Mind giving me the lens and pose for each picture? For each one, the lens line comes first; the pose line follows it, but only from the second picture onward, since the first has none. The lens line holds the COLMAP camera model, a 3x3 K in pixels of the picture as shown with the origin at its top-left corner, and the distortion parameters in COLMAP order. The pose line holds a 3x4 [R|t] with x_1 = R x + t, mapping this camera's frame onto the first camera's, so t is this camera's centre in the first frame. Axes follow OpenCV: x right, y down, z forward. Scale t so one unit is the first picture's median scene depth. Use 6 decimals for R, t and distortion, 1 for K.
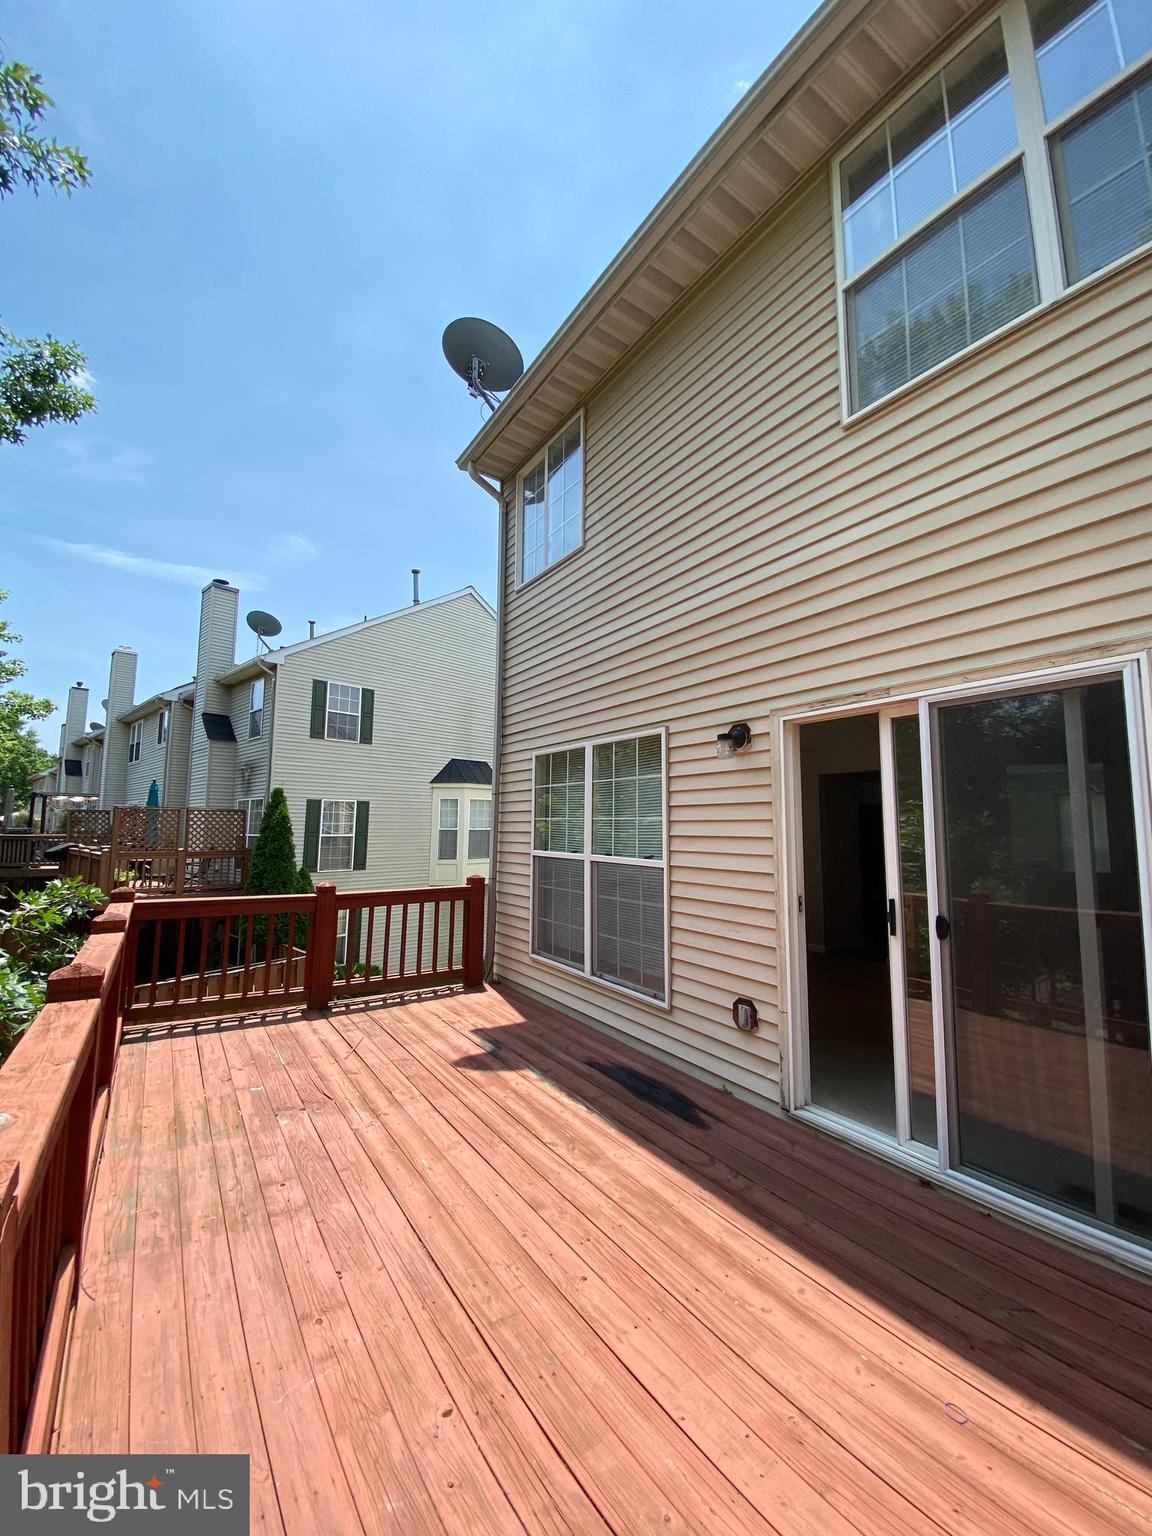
lens RADIAL K [[632.5, 0, 574.5], [0, 632.5, 764.3], [0, 0, 1]] dist [0.036617, -0.028073]
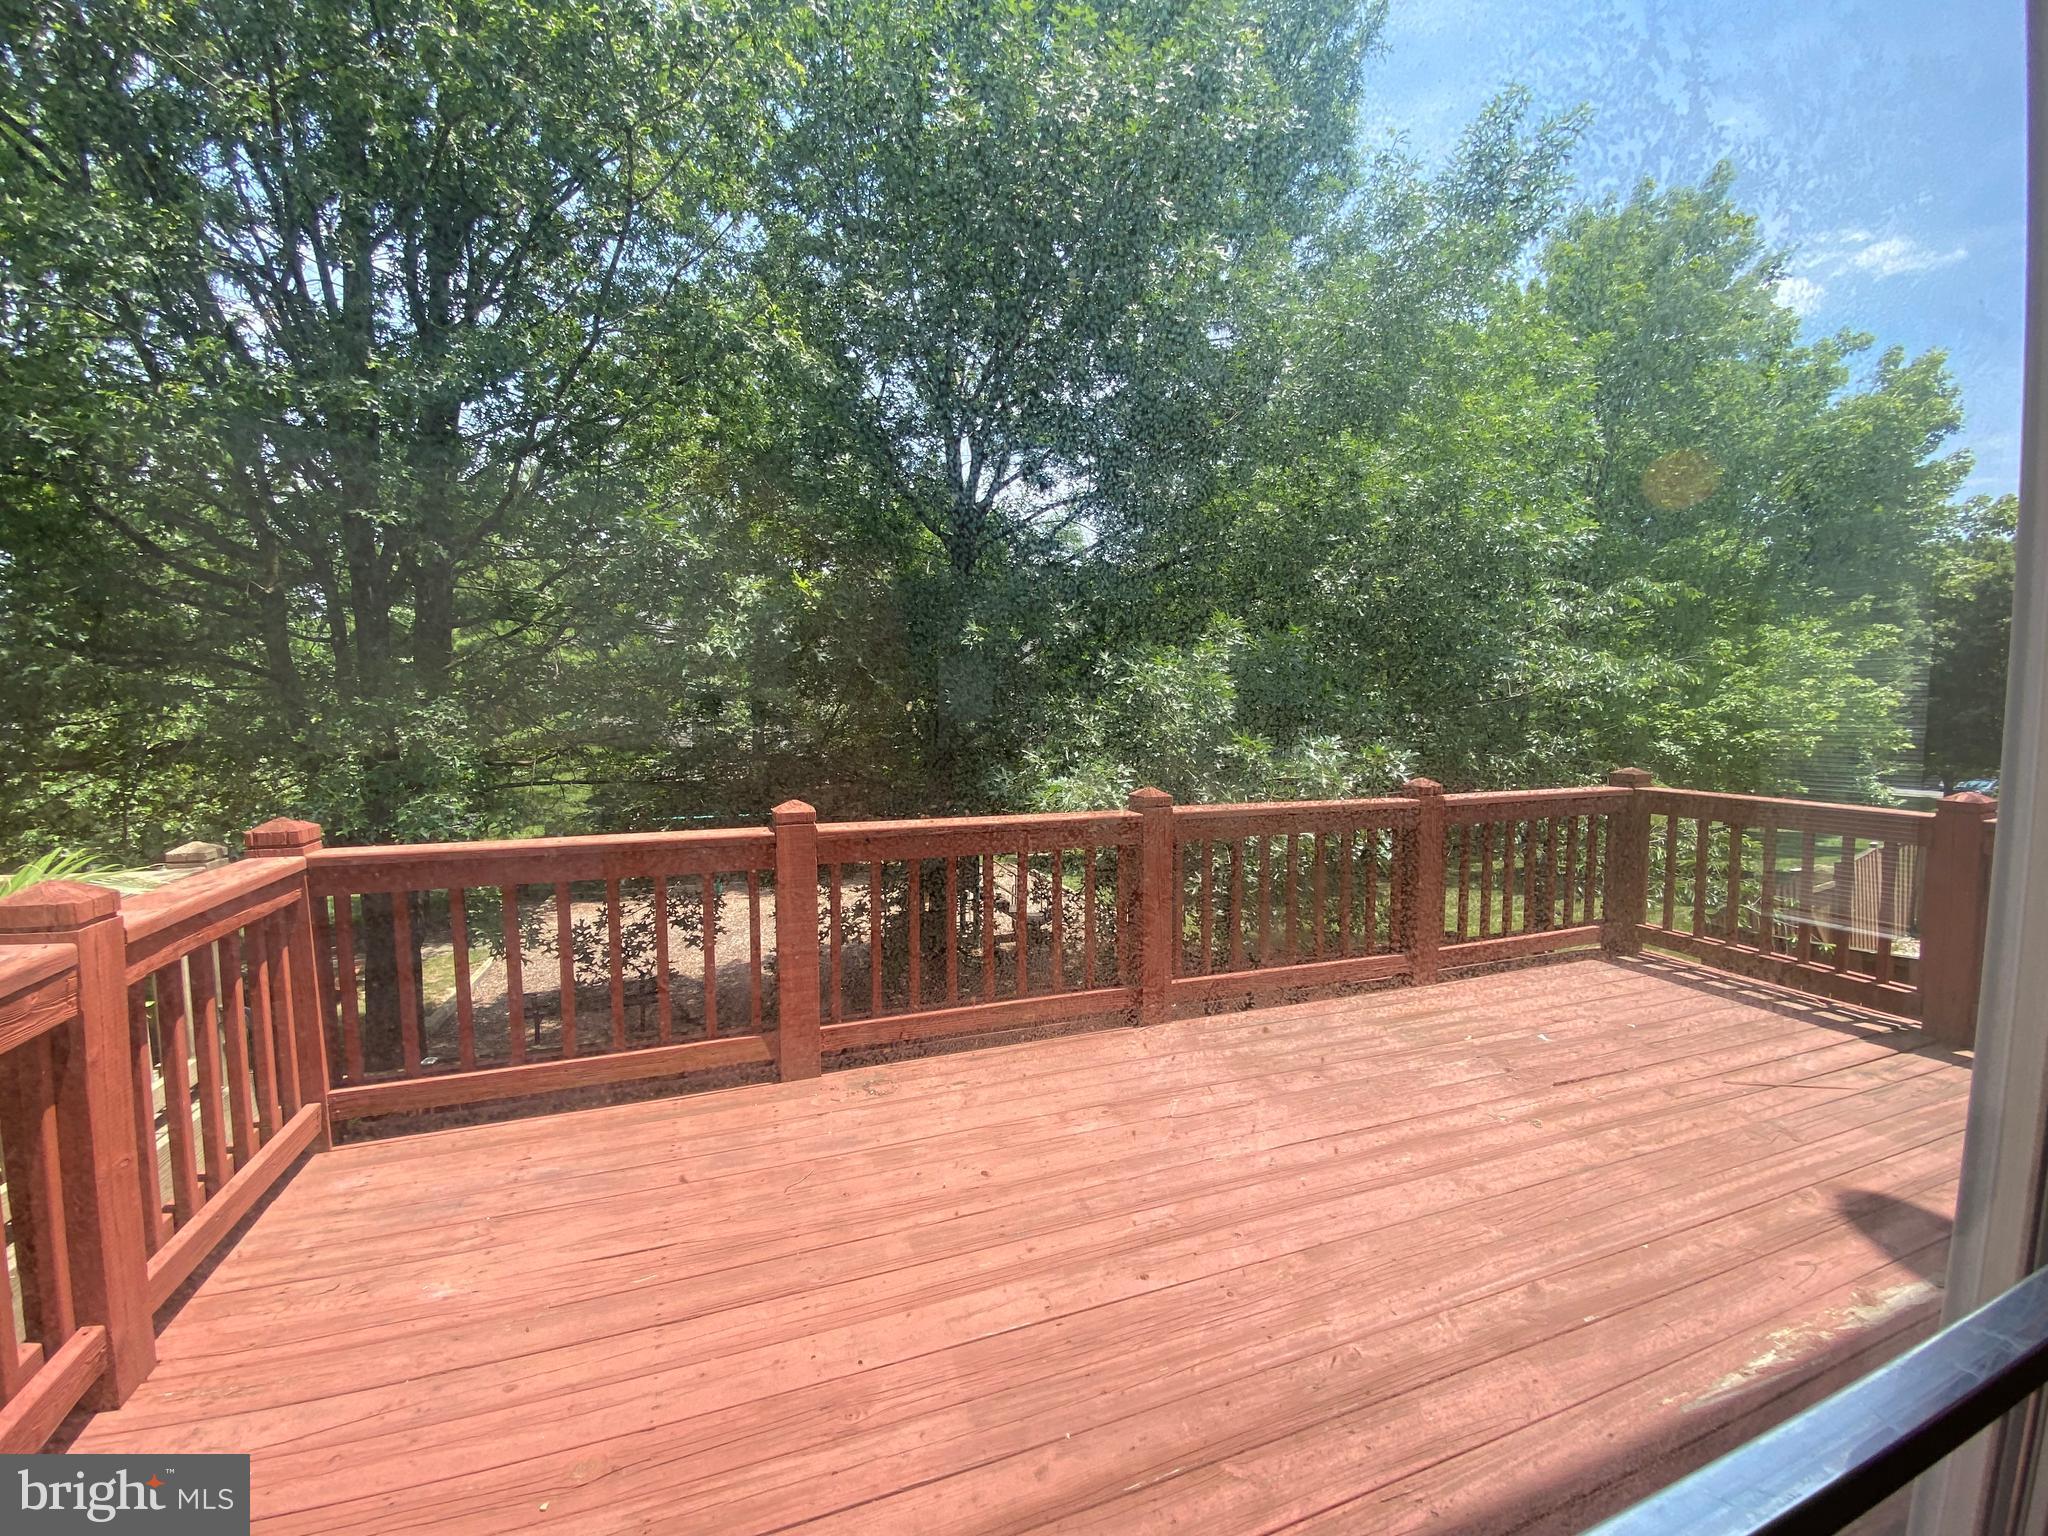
lens RADIAL K [[843.3, 0, 1019.9], [0, 843.3, 770.5], [0, 0, 1]] dist [0.036617, -0.028073]
pose [[-0.201512, 0.062403, -0.977496, 0.571830], [0.098554, 0.994196, 0.043152, 0.106715], [0.974515, -0.087641, -0.206492, 0.665343]]
